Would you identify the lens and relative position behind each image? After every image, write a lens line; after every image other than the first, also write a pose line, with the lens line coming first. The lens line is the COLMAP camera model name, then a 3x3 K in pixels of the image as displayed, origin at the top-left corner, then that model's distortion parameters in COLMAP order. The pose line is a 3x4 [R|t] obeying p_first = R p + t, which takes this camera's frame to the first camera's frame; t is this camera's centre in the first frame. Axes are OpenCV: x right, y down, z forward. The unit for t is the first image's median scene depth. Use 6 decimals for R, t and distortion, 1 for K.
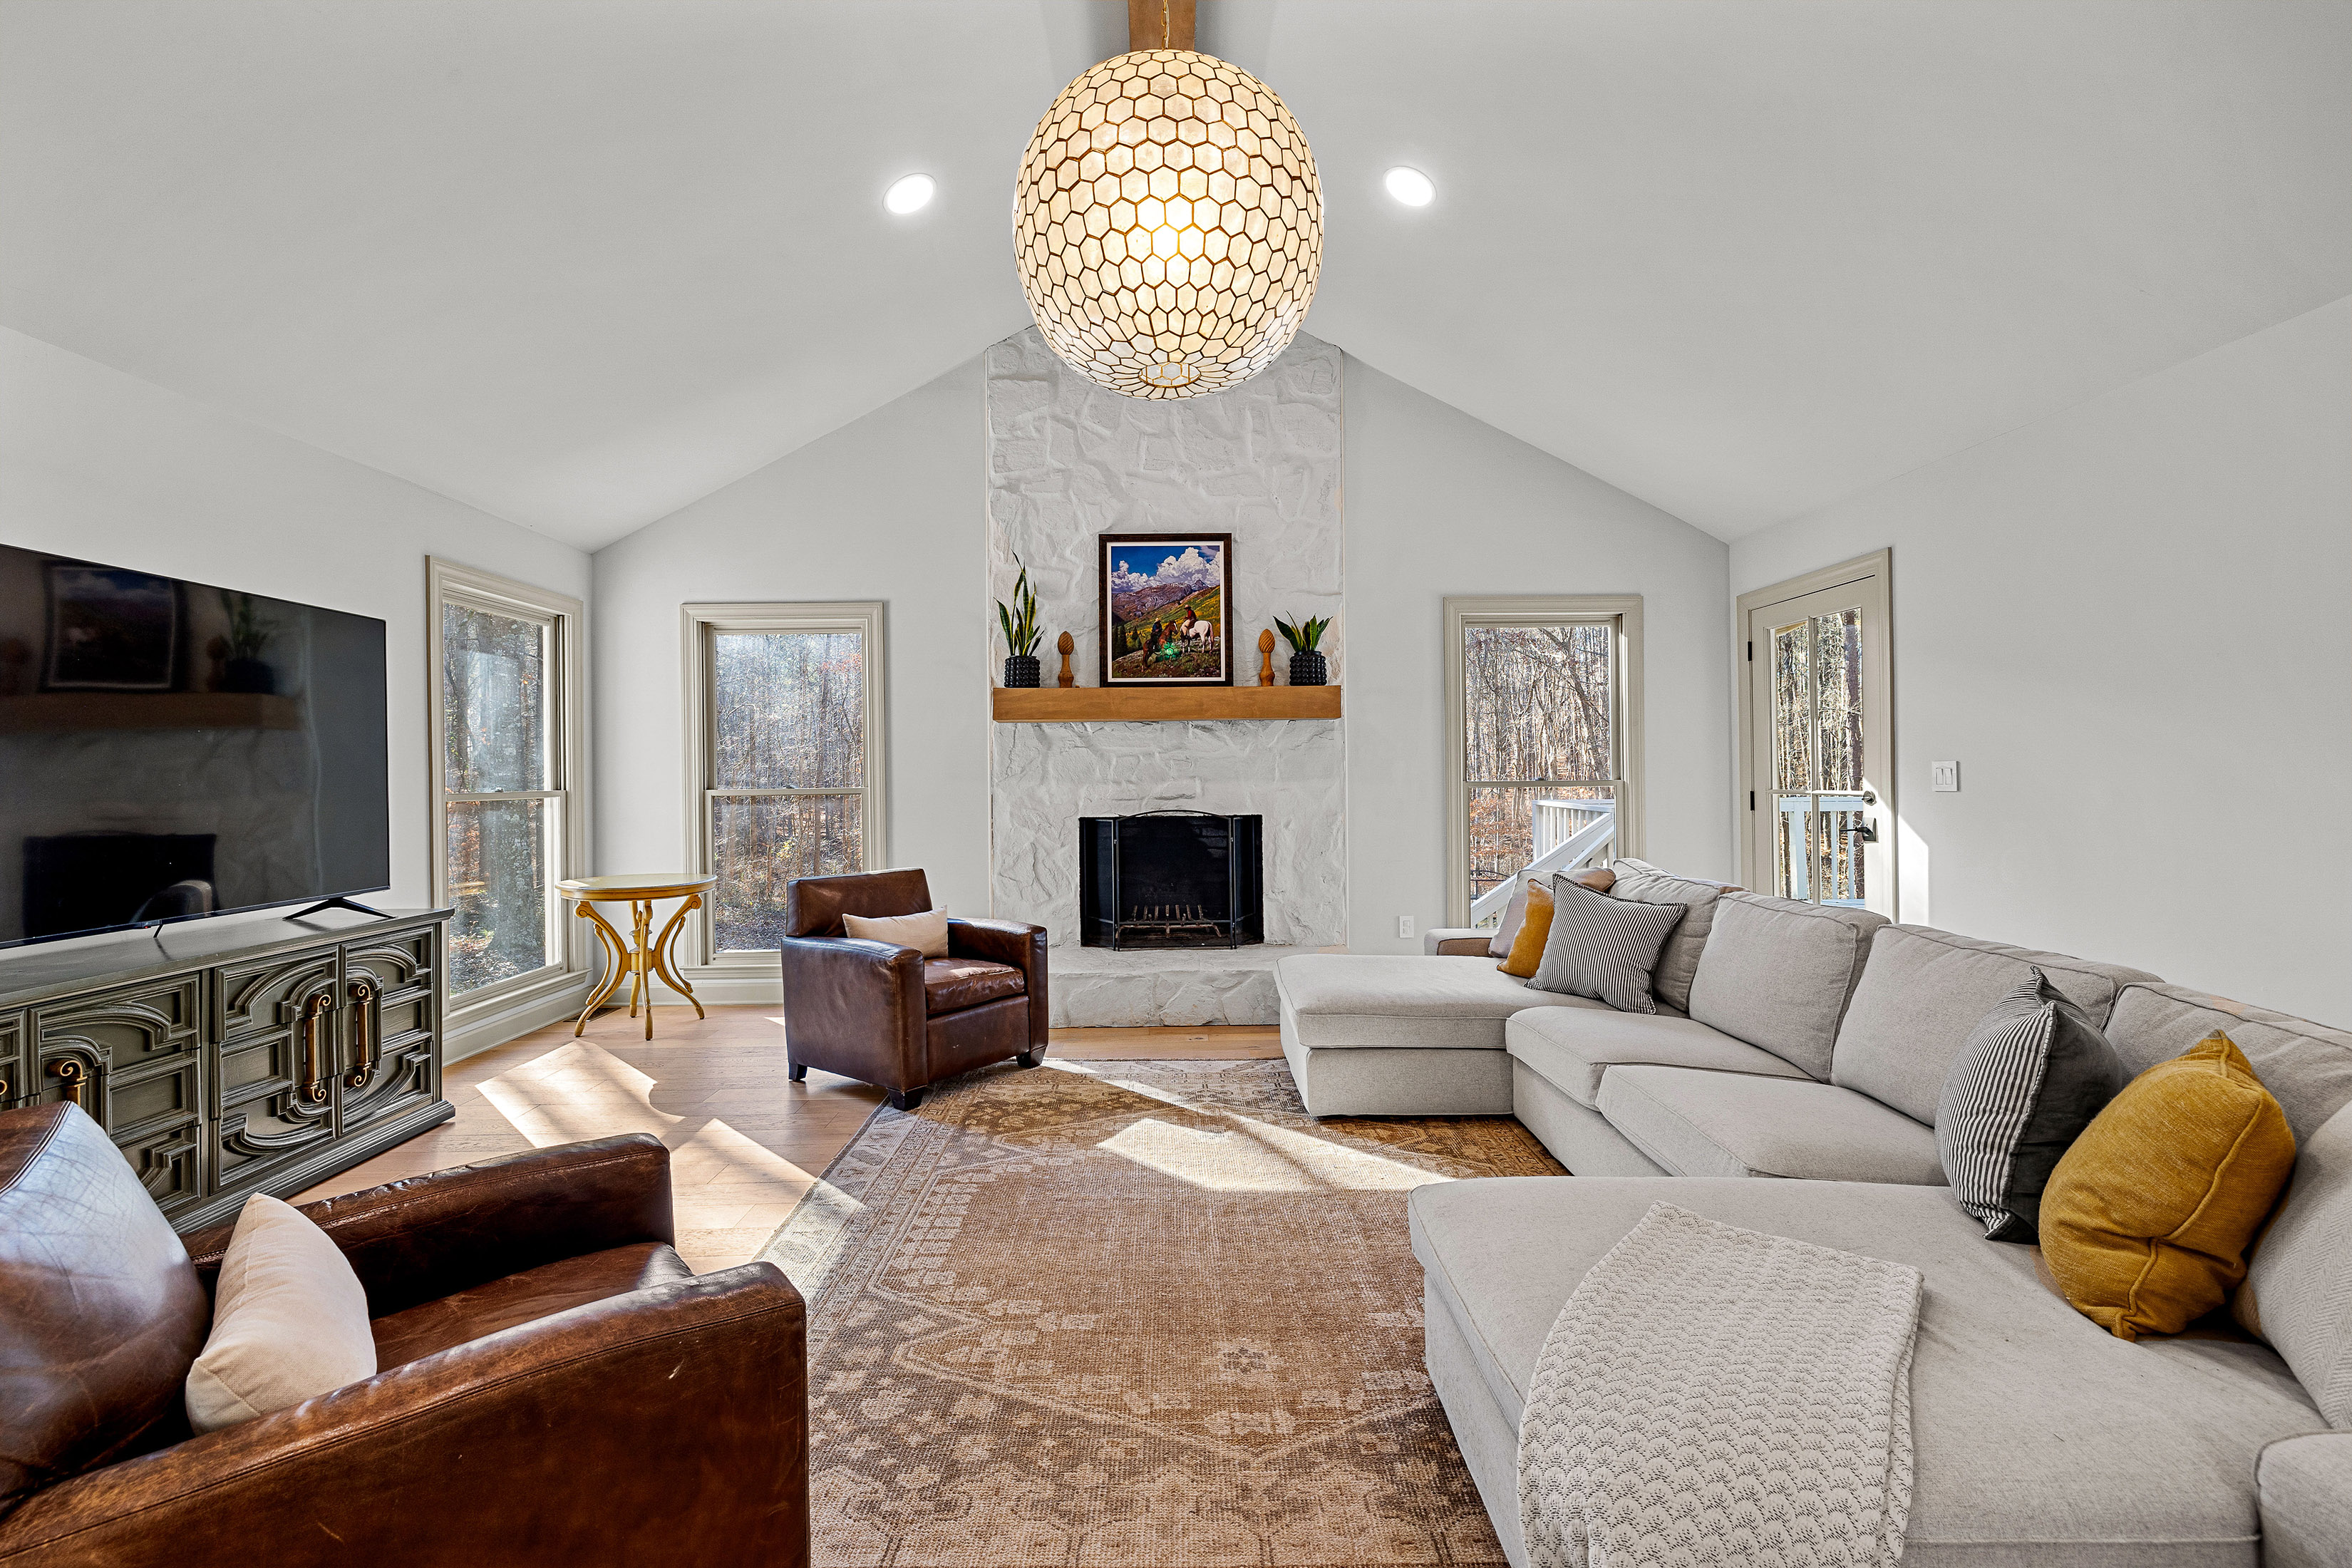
lens RADIAL K [[989.0, 0, 1171.4], [0, 989.0, 773.1], [0, 0, 1]] dist [0.001805, 0.000148]
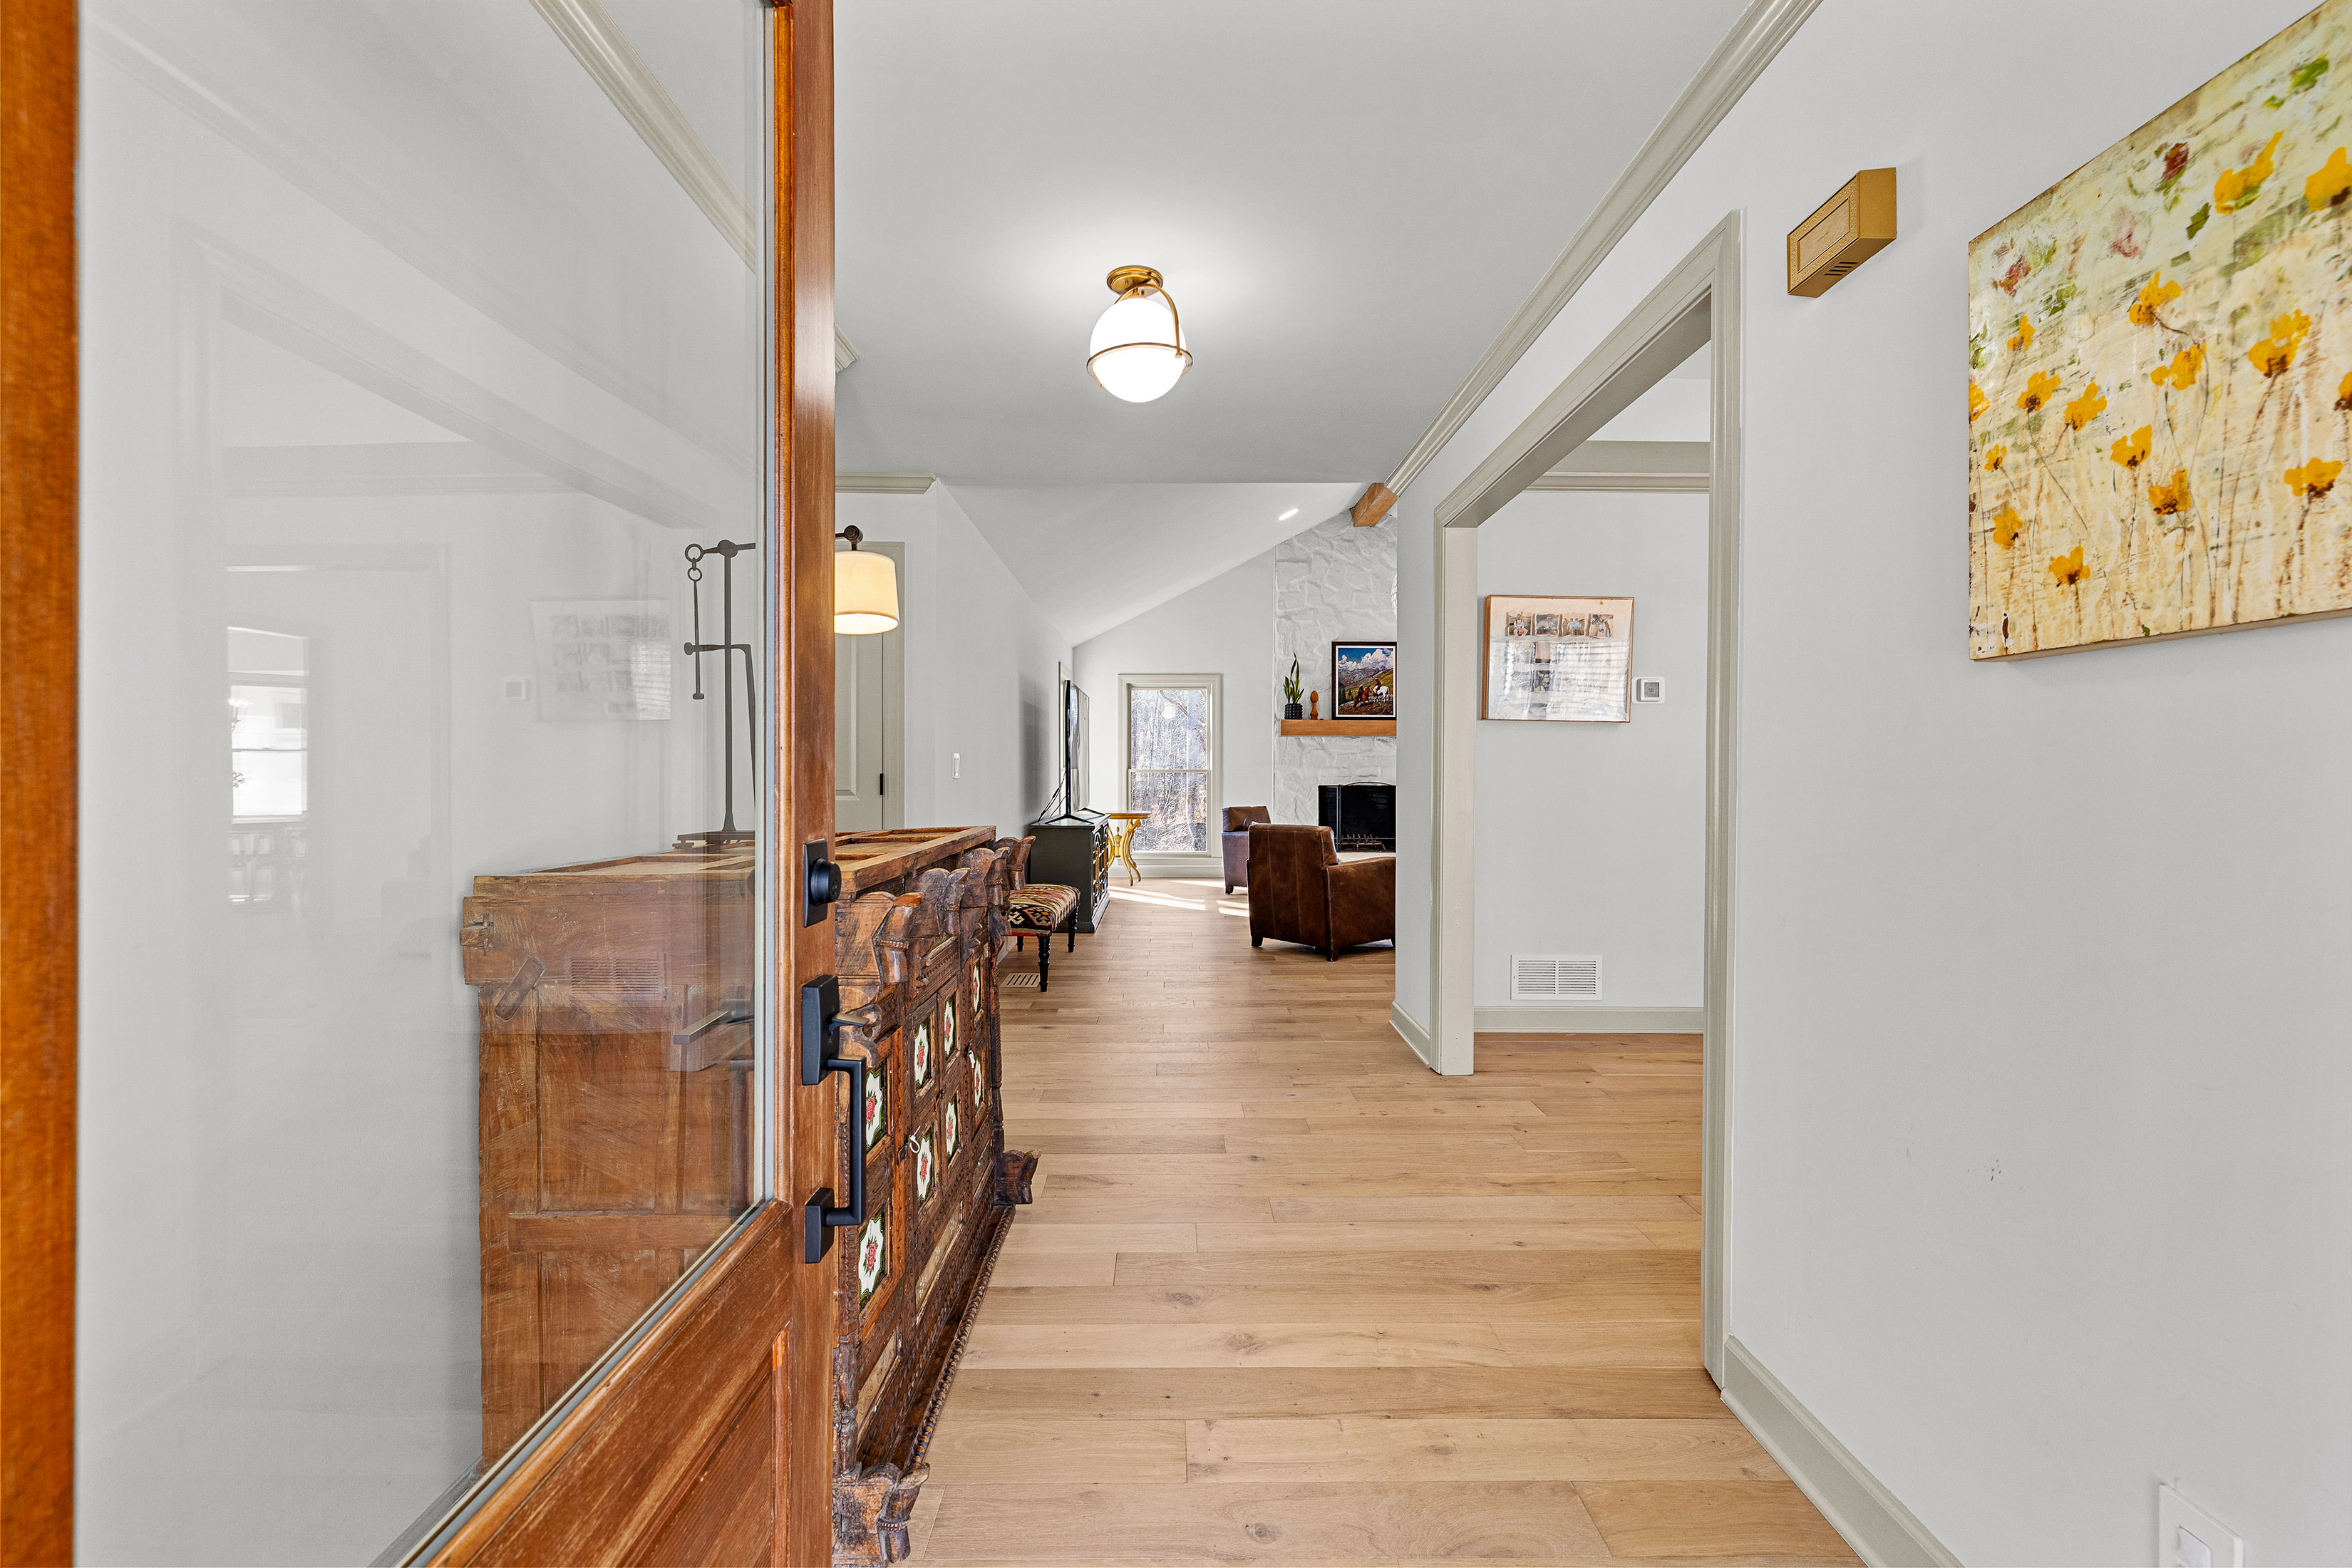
lens RADIAL K [[989.0, 0, 1171.4], [0, 989.0, 773.1], [0, 0, 1]] dist [0.001805, 0.000148]
pose [[0.999838, 0.014024, -0.011307, -0.366594], [-0.013944, 0.999877, 0.007111, 0.010725], [0.011405, -0.006952, 0.999911, -0.972898]]
